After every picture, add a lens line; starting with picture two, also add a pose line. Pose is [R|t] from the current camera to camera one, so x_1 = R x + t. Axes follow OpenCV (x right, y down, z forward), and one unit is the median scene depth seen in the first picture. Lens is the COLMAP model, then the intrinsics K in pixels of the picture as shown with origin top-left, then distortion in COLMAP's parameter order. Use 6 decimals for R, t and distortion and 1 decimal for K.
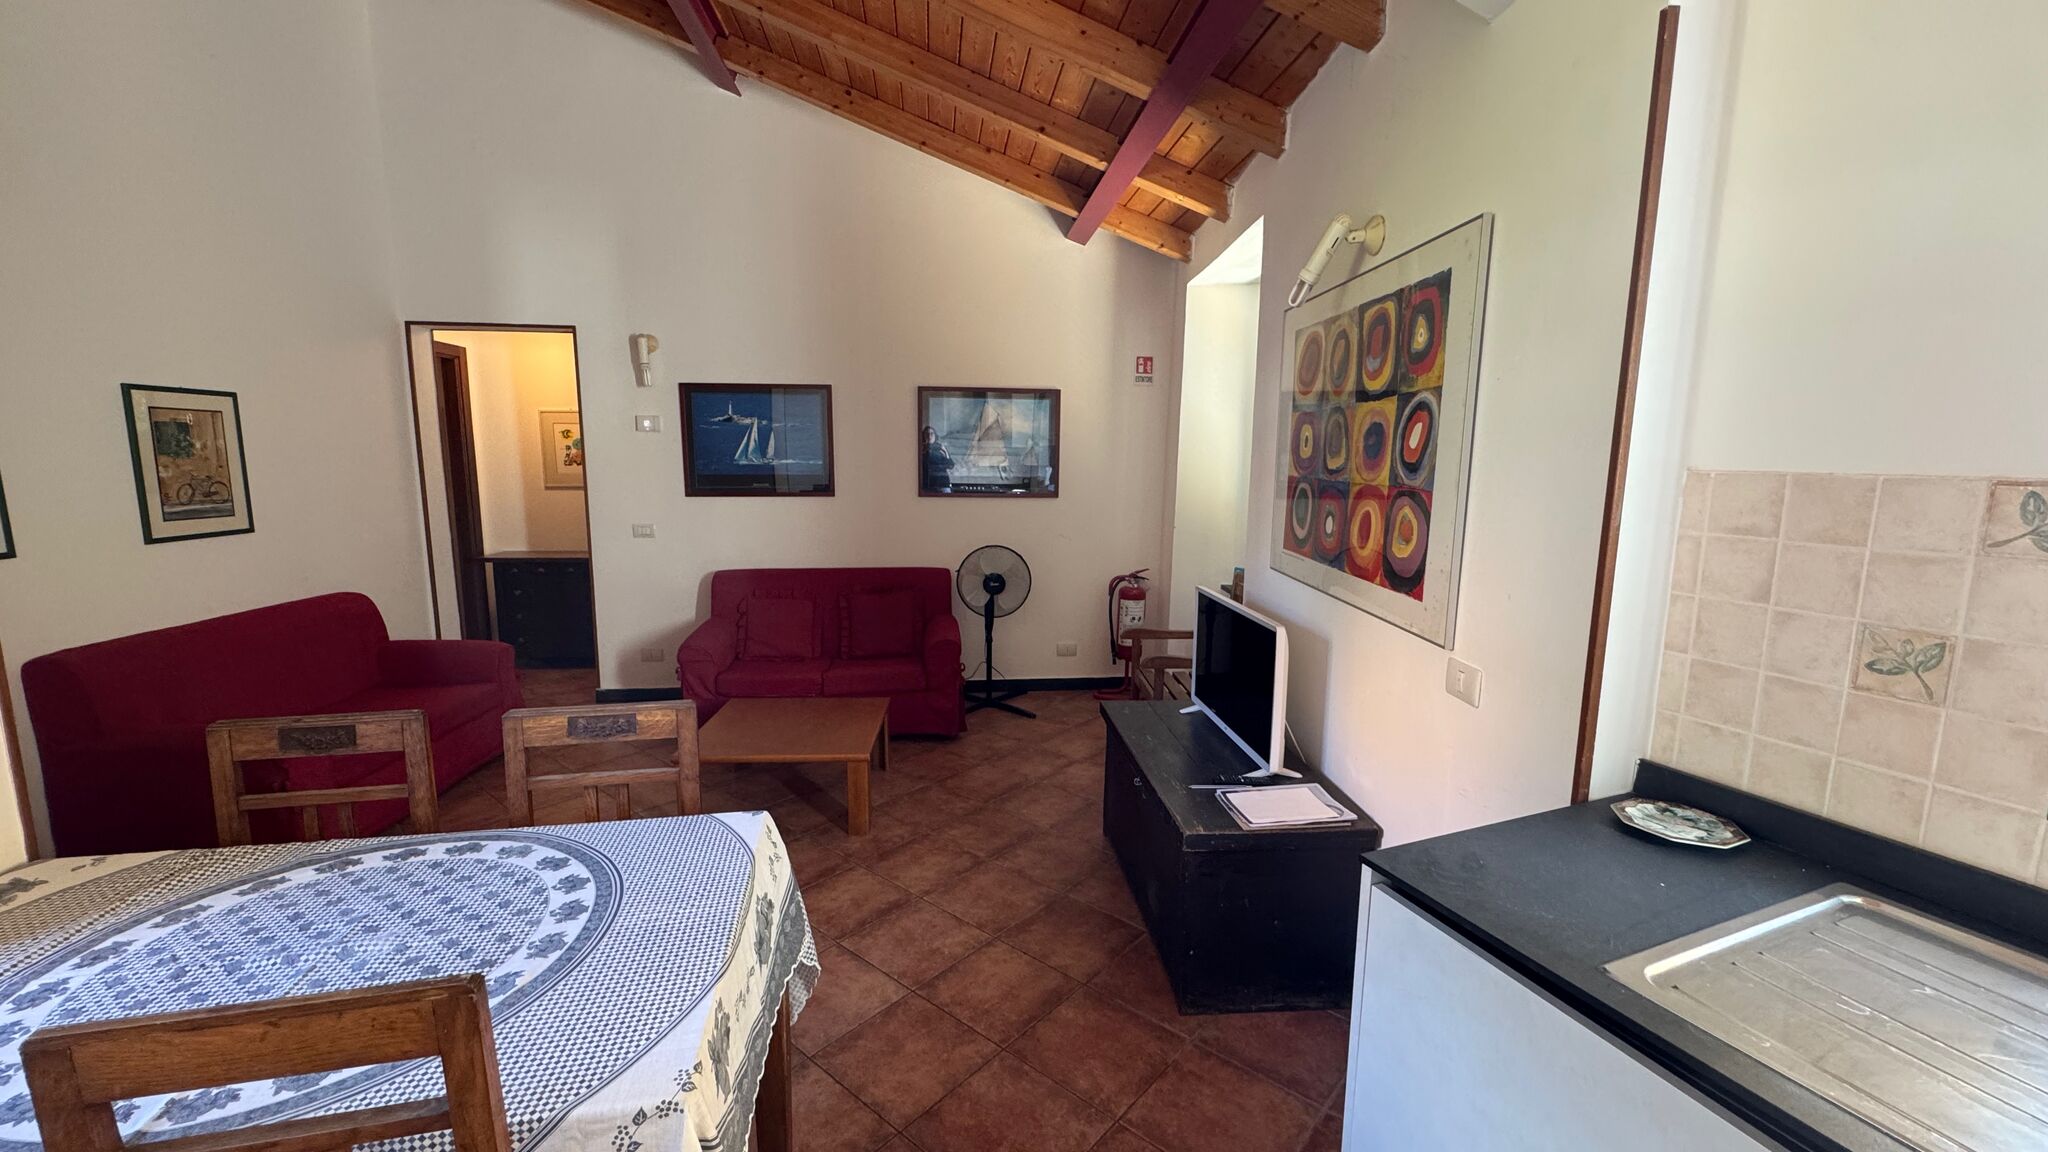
lens RADIAL K [[814.6, 0, 1019.8], [0, 814.6, 575.1], [0, 0, 1]] dist [0.000042, 0.000000]
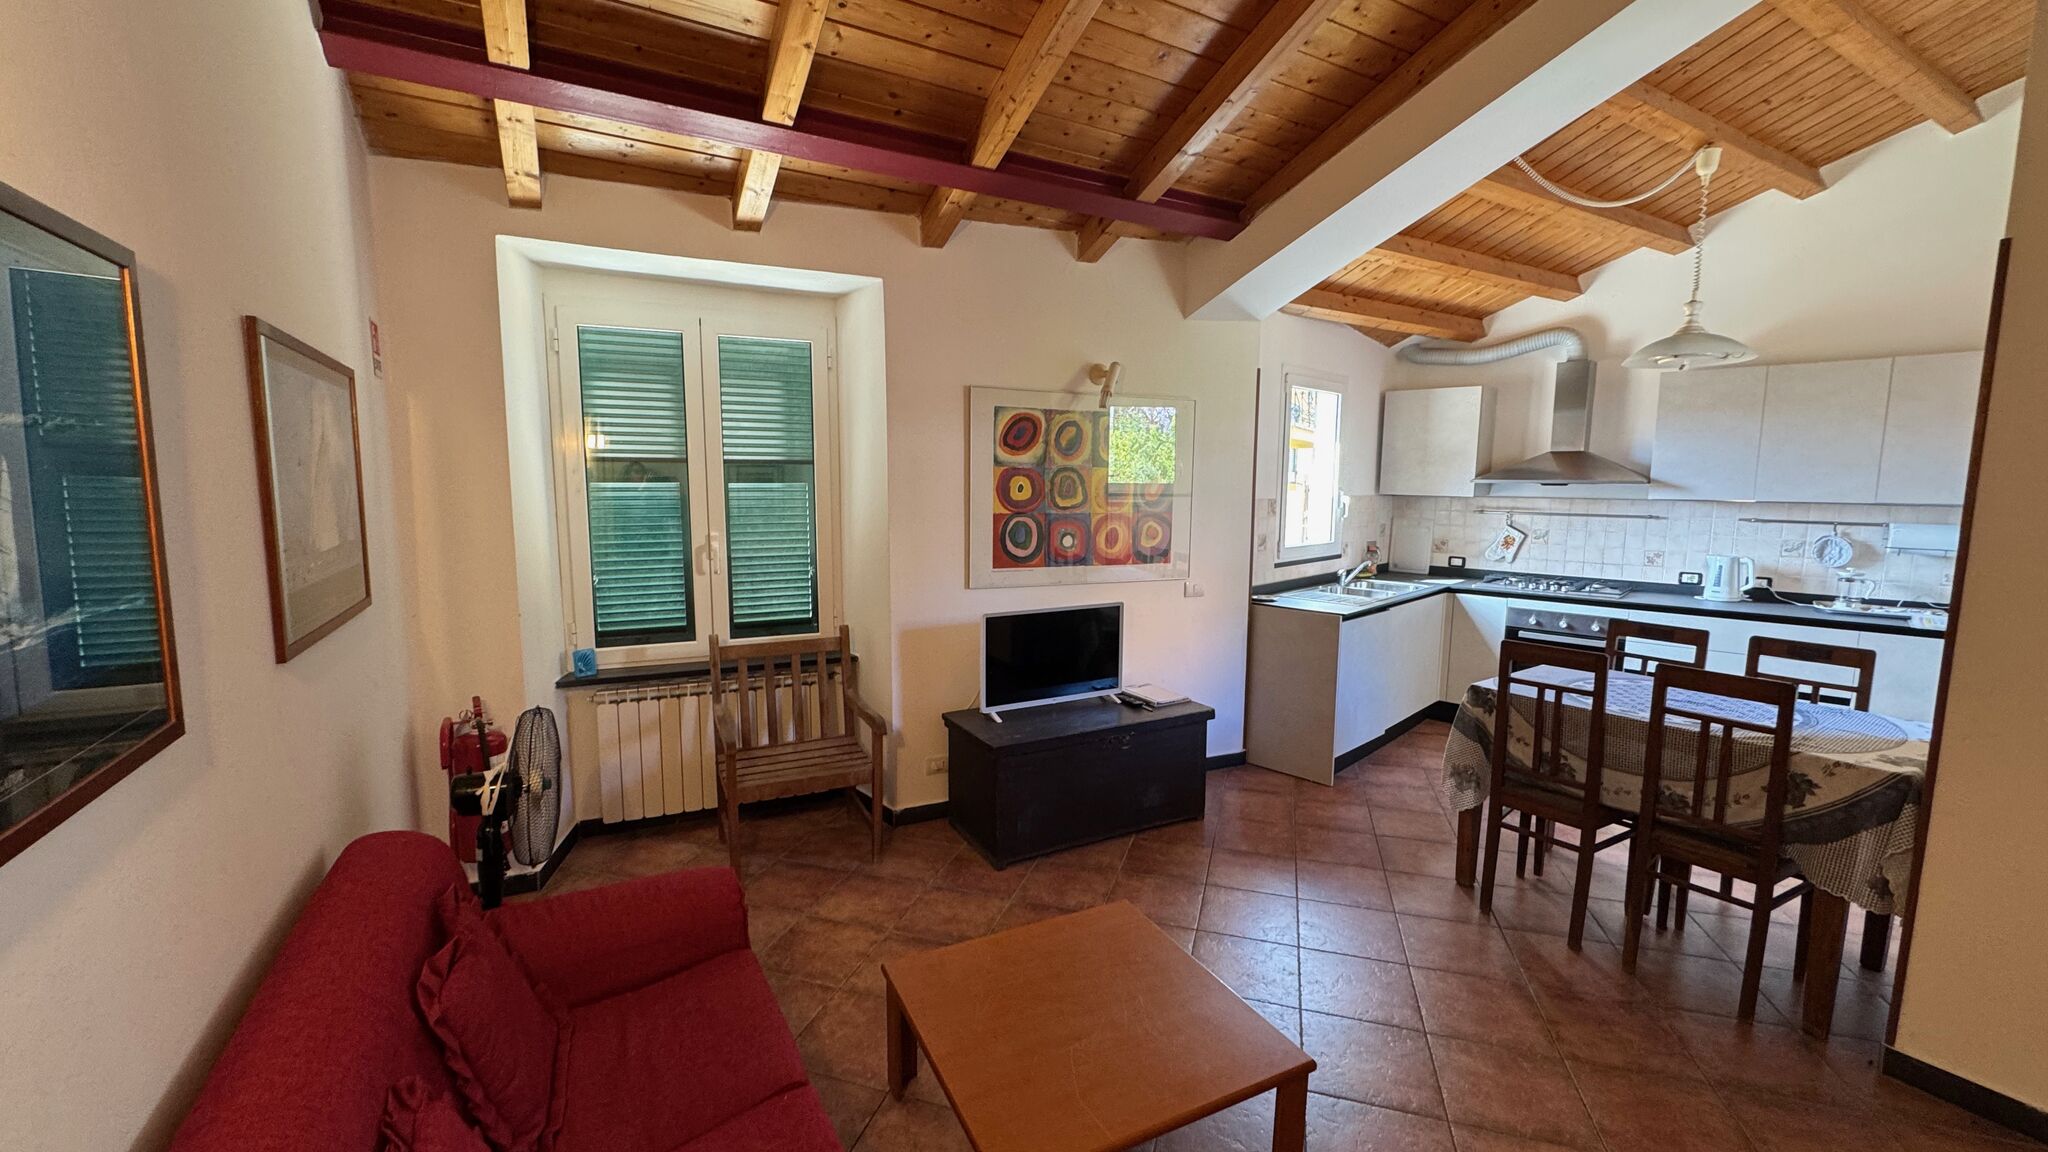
lens RADIAL K [[814.6, 0, 1019.8], [0, 814.6, 575.1], [0, 0, 1]] dist [0.000042, 0.000000]
pose [[-0.391392, -0.119852, 0.912386, -1.344619], [0.129301, 0.974483, 0.183477, -0.387298], [-0.911095, 0.189784, -0.365908, 2.157331]]
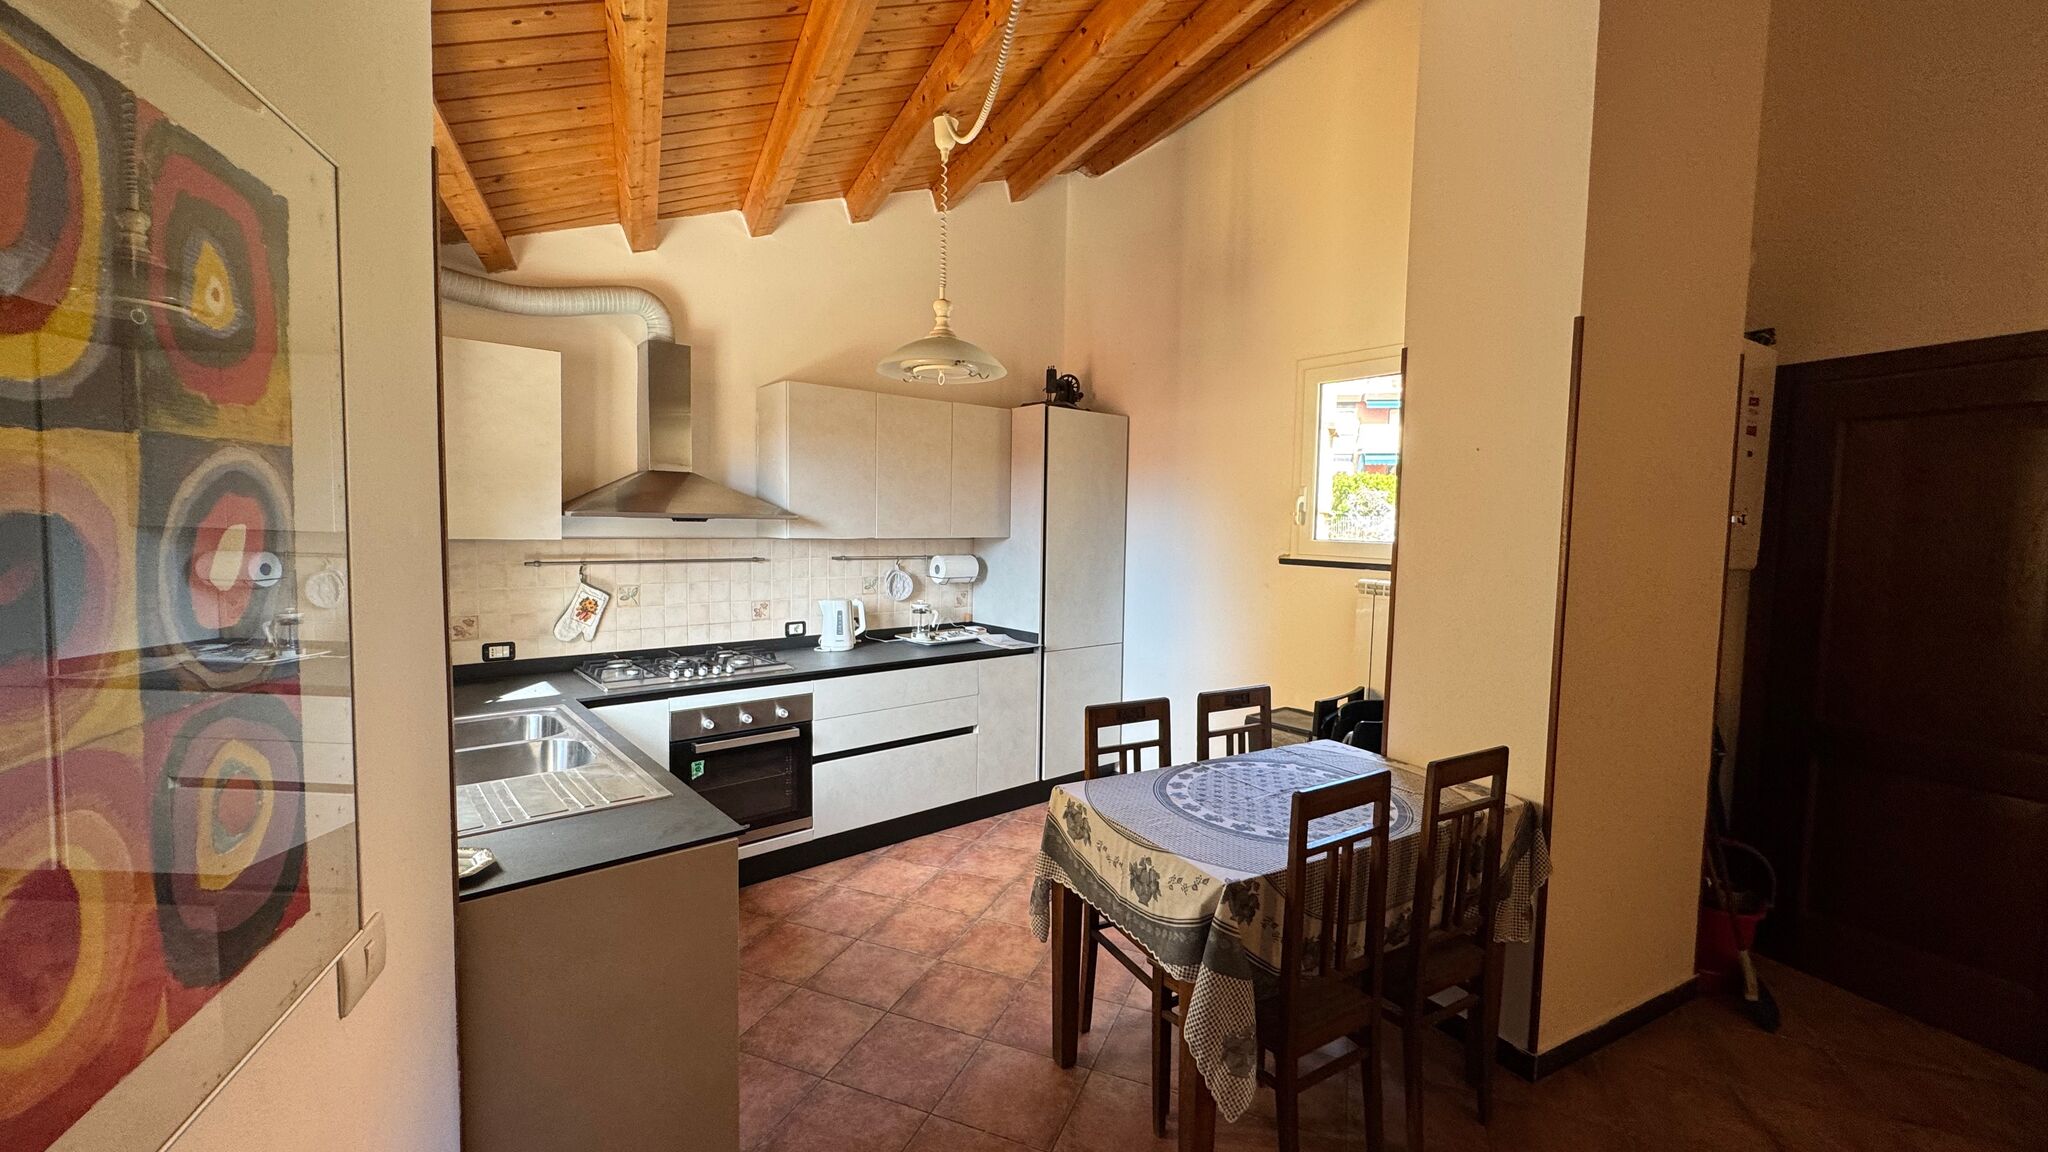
lens RADIAL K [[814.6, 0, 1019.8], [0, 814.6, 575.1], [0, 0, 1]] dist [0.000042, 0.000000]
pose [[-0.948298, -0.005484, -0.317334, 0.258255], [-0.074648, 0.975656, 0.206213, -0.273557], [0.308478, 0.219240, -0.925621, 1.492615]]
